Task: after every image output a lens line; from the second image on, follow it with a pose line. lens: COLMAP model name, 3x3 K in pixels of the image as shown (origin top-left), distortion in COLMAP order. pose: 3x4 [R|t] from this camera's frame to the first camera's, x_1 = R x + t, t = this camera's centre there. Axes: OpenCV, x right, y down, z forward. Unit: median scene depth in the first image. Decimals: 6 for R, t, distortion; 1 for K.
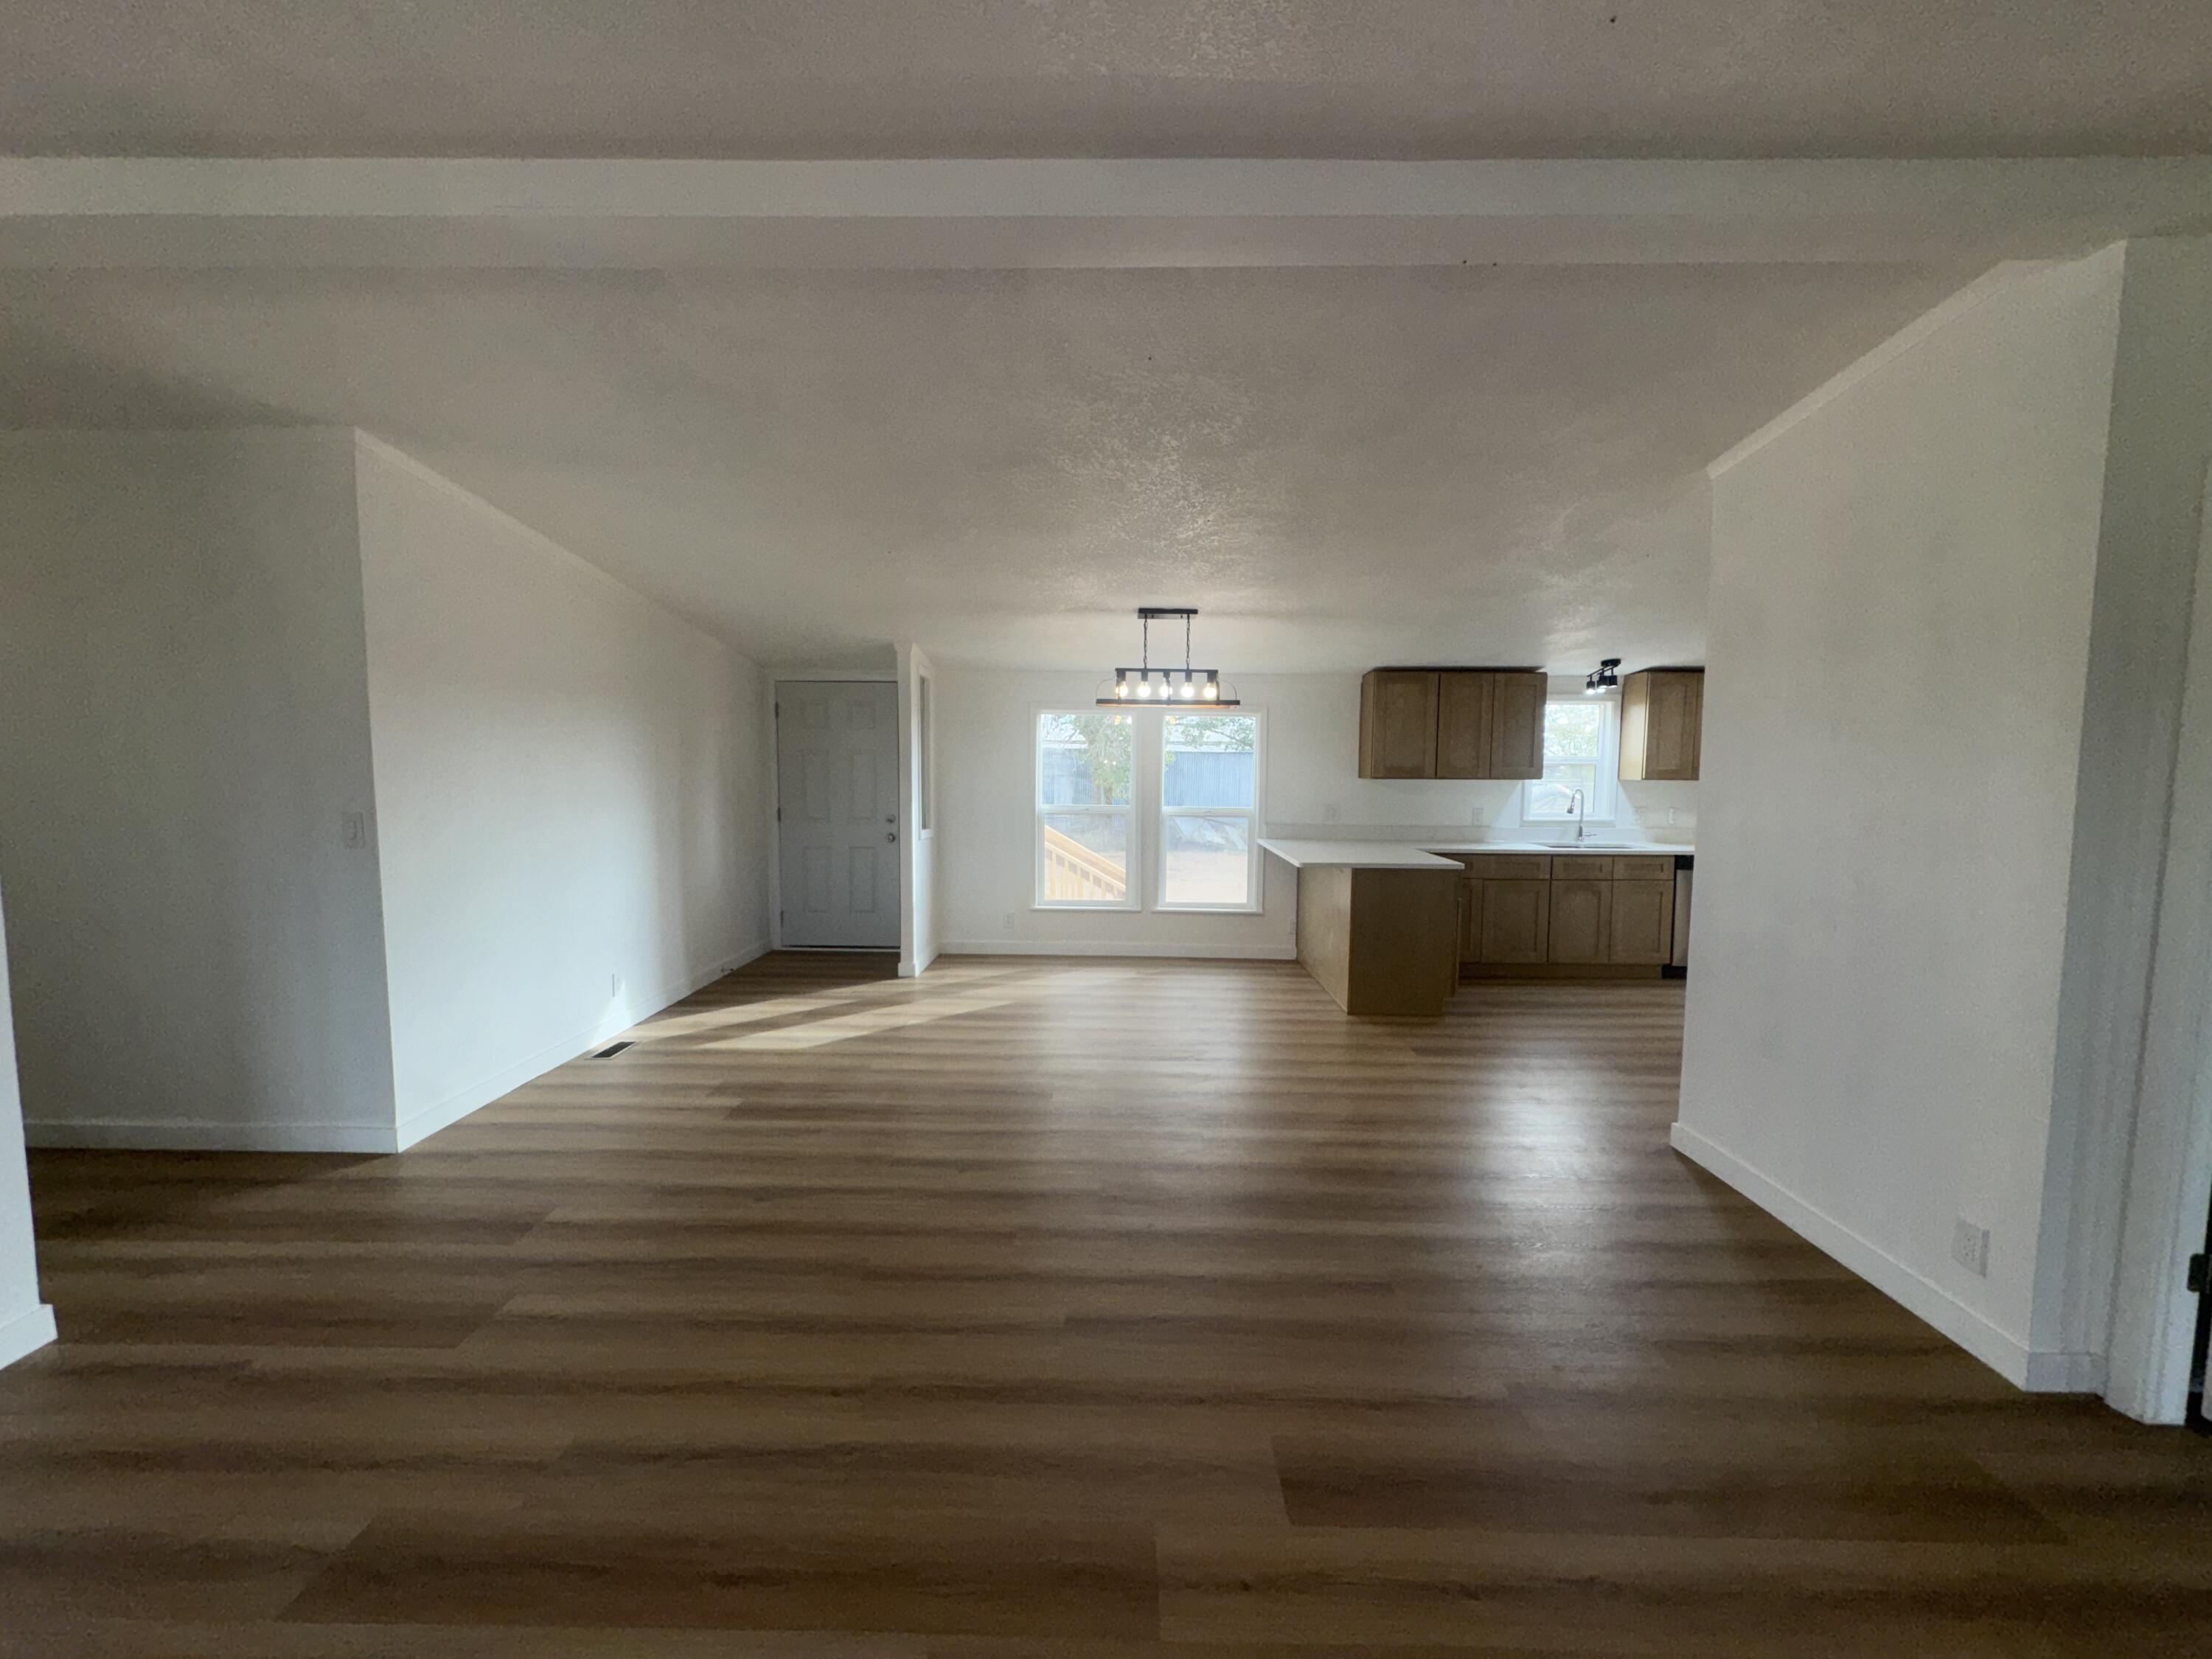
lens RADIAL K [[877.3, 0, 1106.0], [0, 877.3, 829.5], [0, 0, 1]] dist [0.002632, 0.000280]
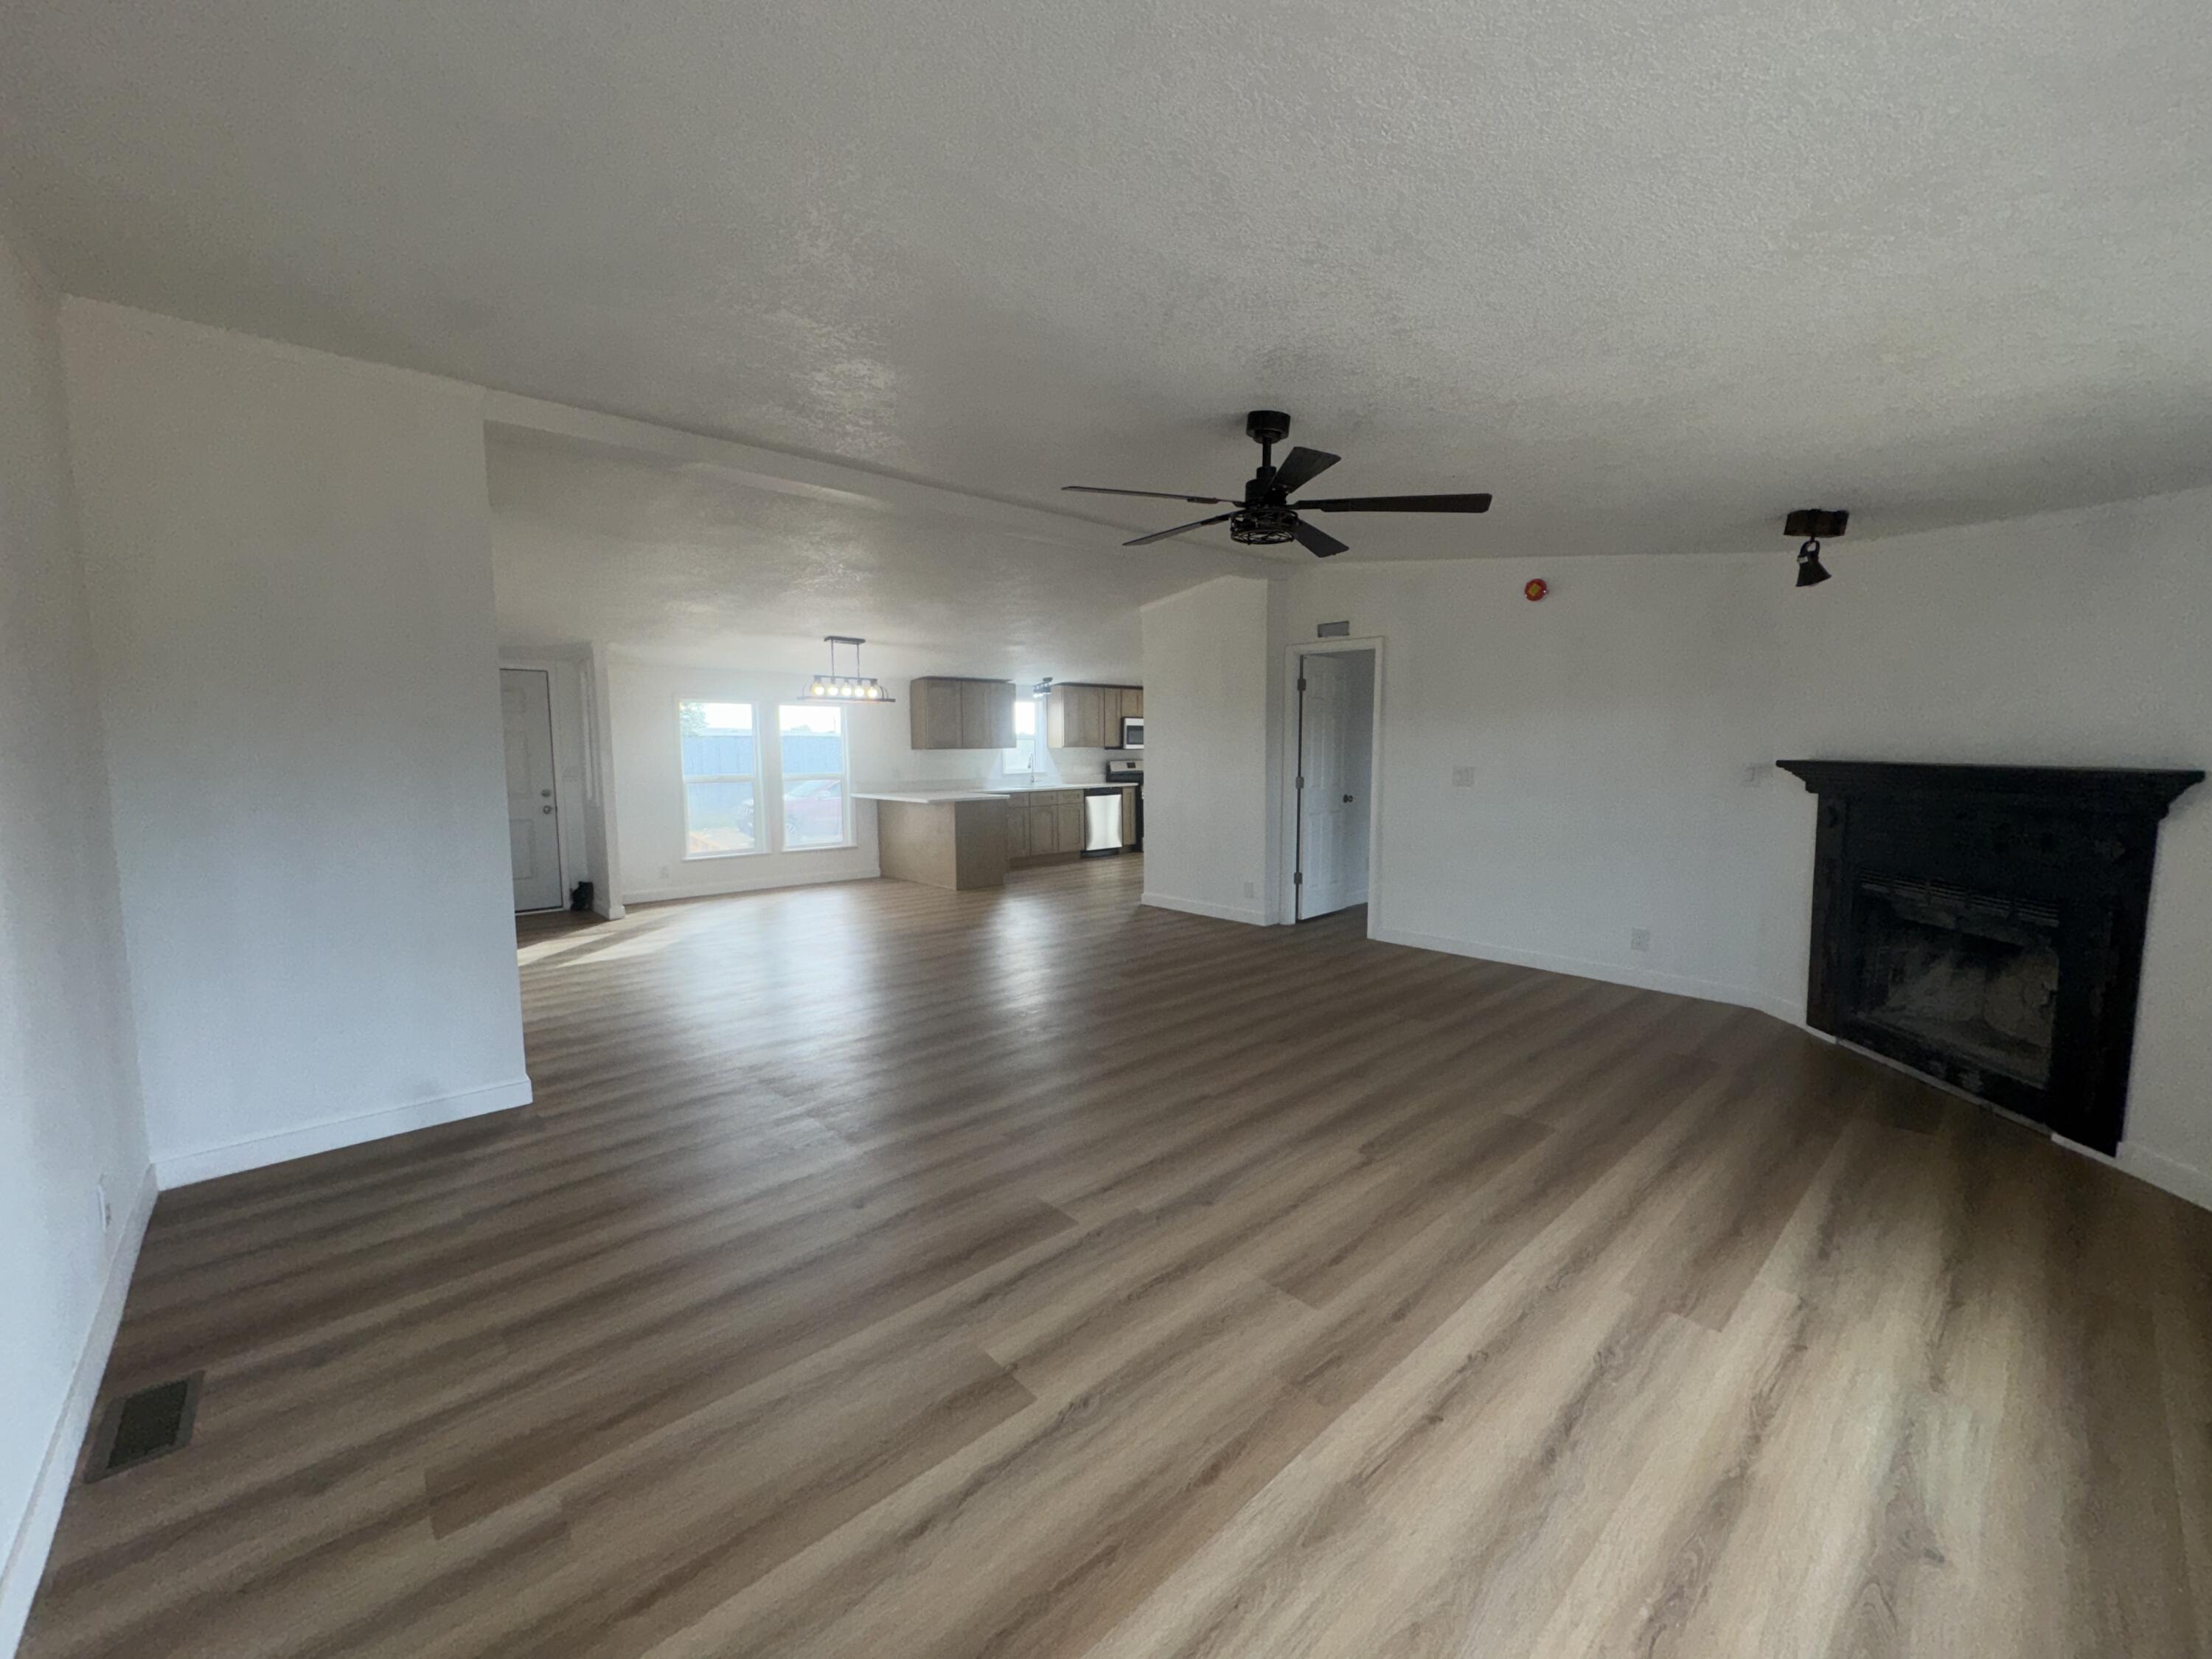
lens RADIAL K [[877.3, 0, 1106.0], [0, 877.3, 829.5], [0, 0, 1]] dist [0.002632, 0.000280]
pose [[0.728150, -0.079320, 0.680812, -0.524184], [0.064676, 0.996801, 0.046962, 0.029902], [-0.682359, 0.009837, 0.730951, -0.326260]]
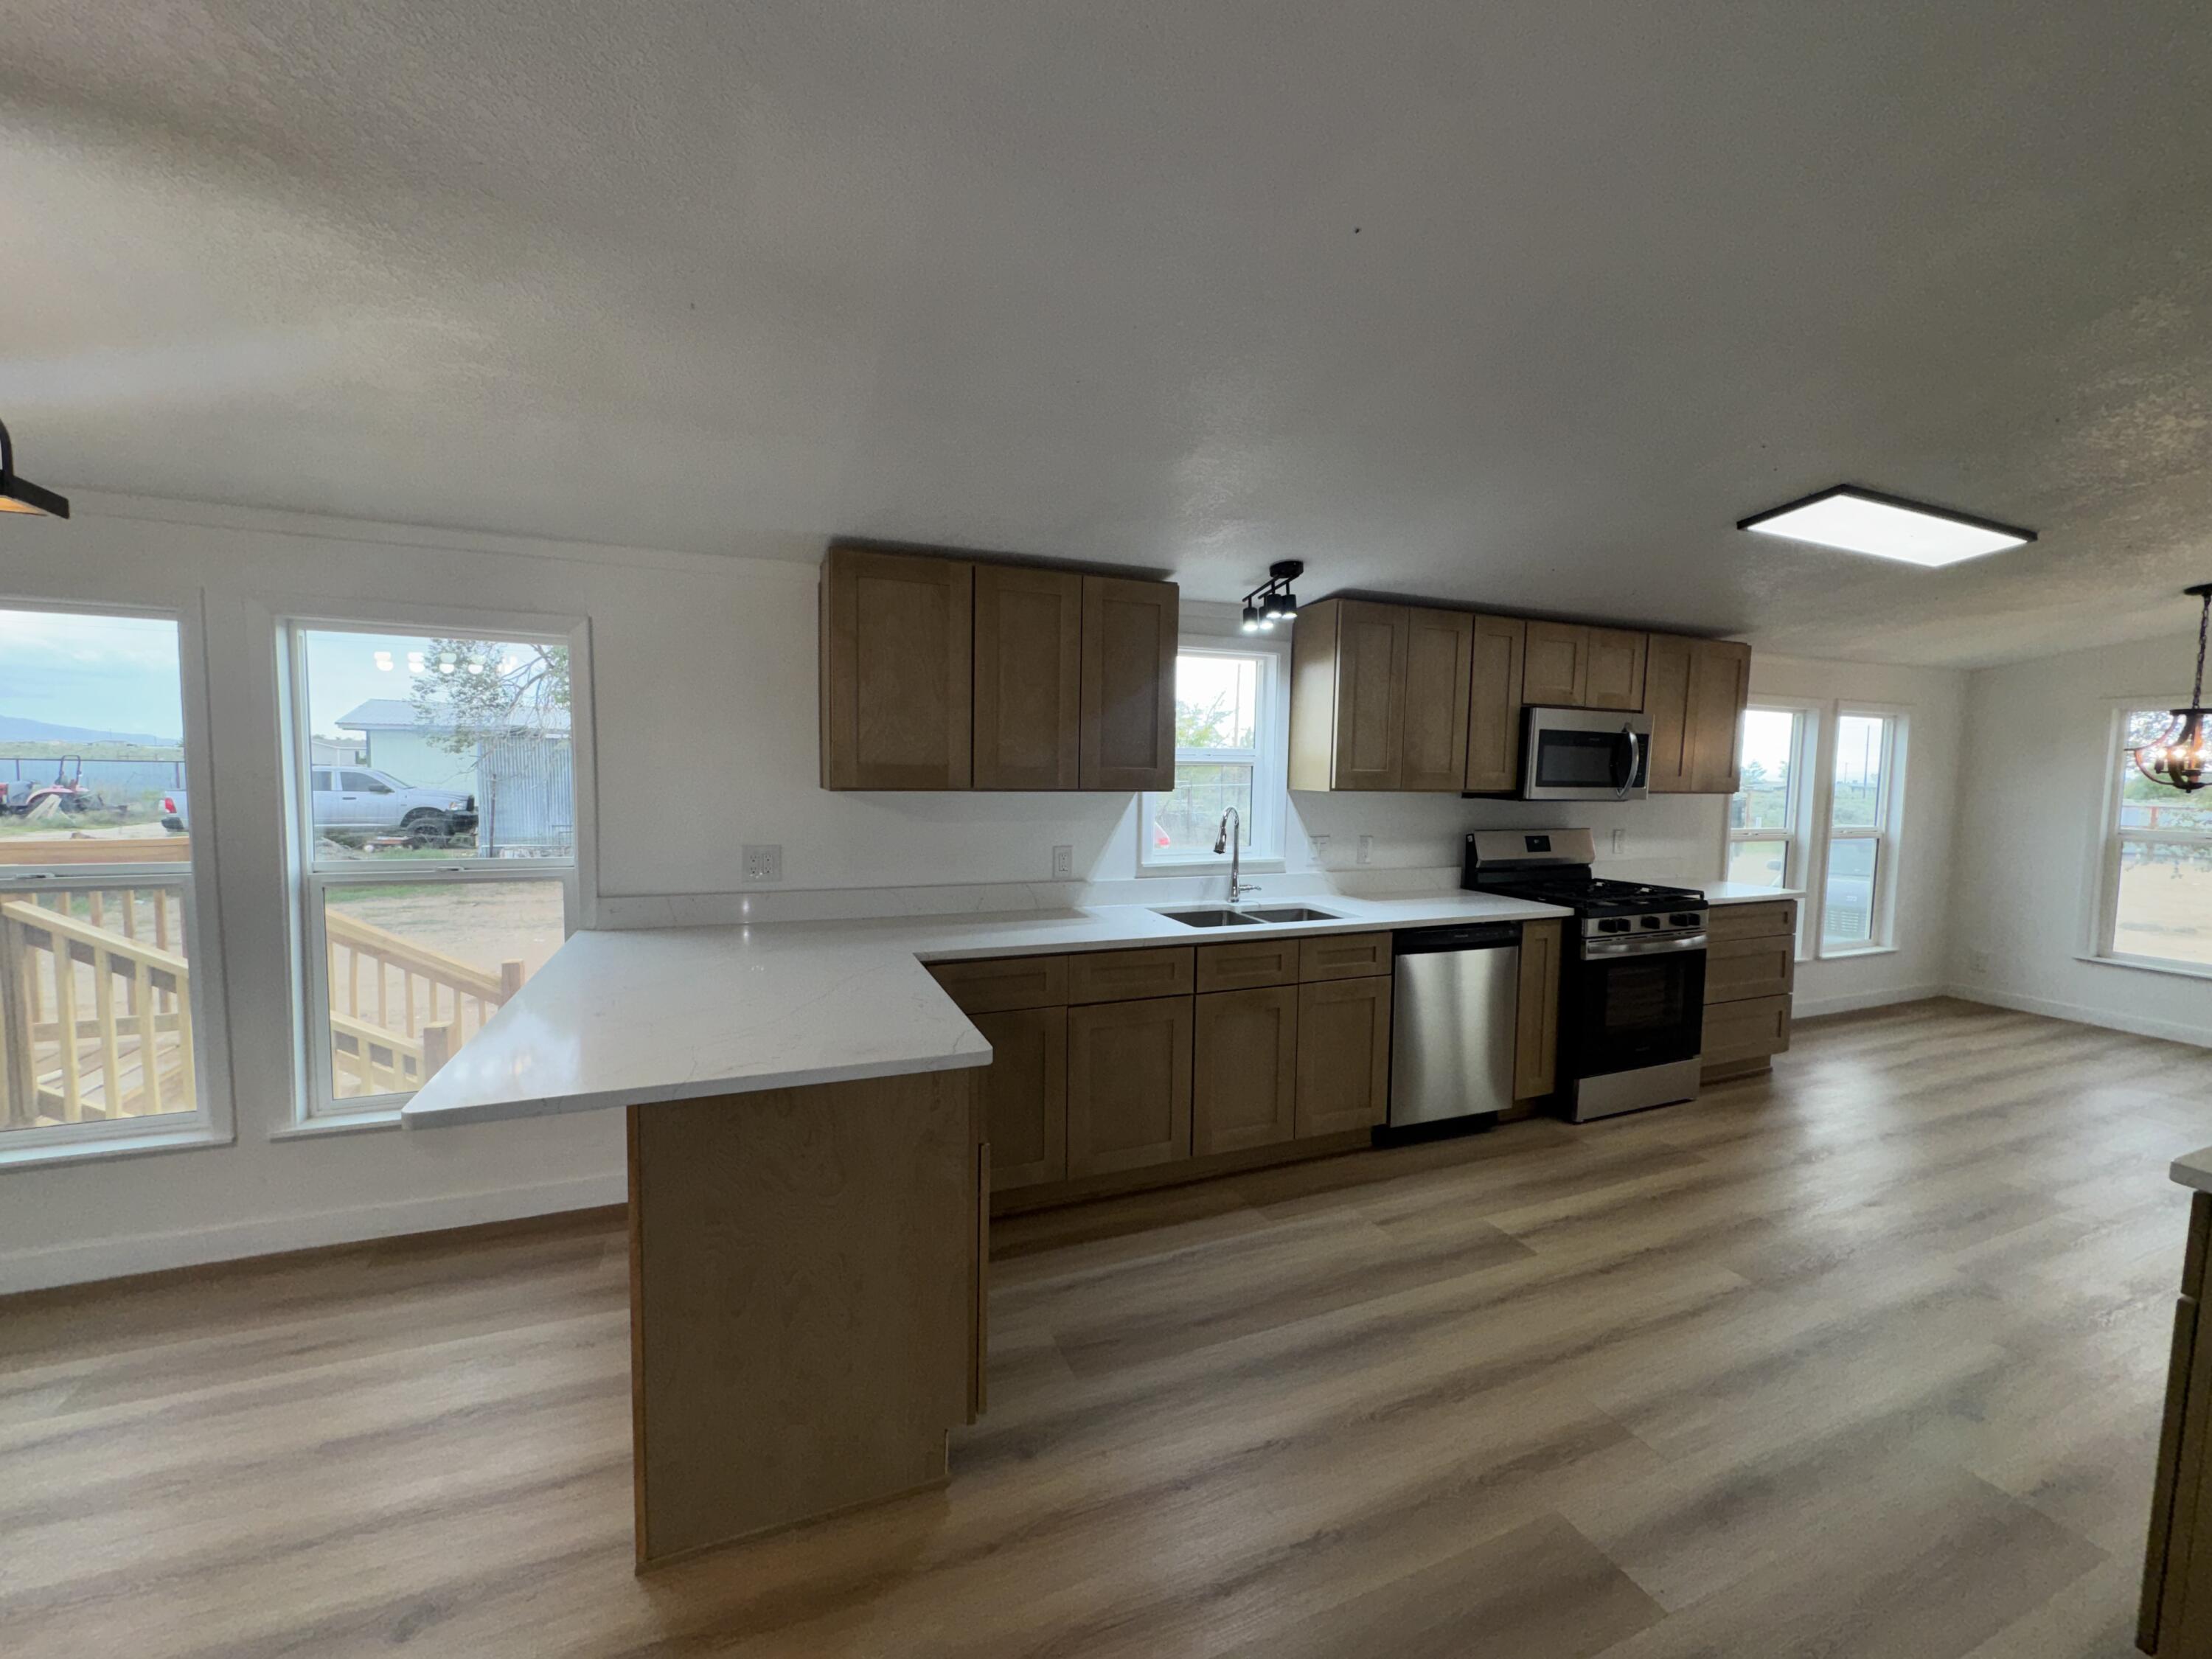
lens RADIAL K [[877.3, 0, 1106.0], [0, 877.3, 829.5], [0, 0, 1]] dist [0.002632, 0.000280]
pose [[0.918167, -0.022291, 0.395566, 0.259062], [0.021155, 0.999750, 0.007234, -0.039658], [-0.395629, 0.001726, 0.918409, 0.548338]]
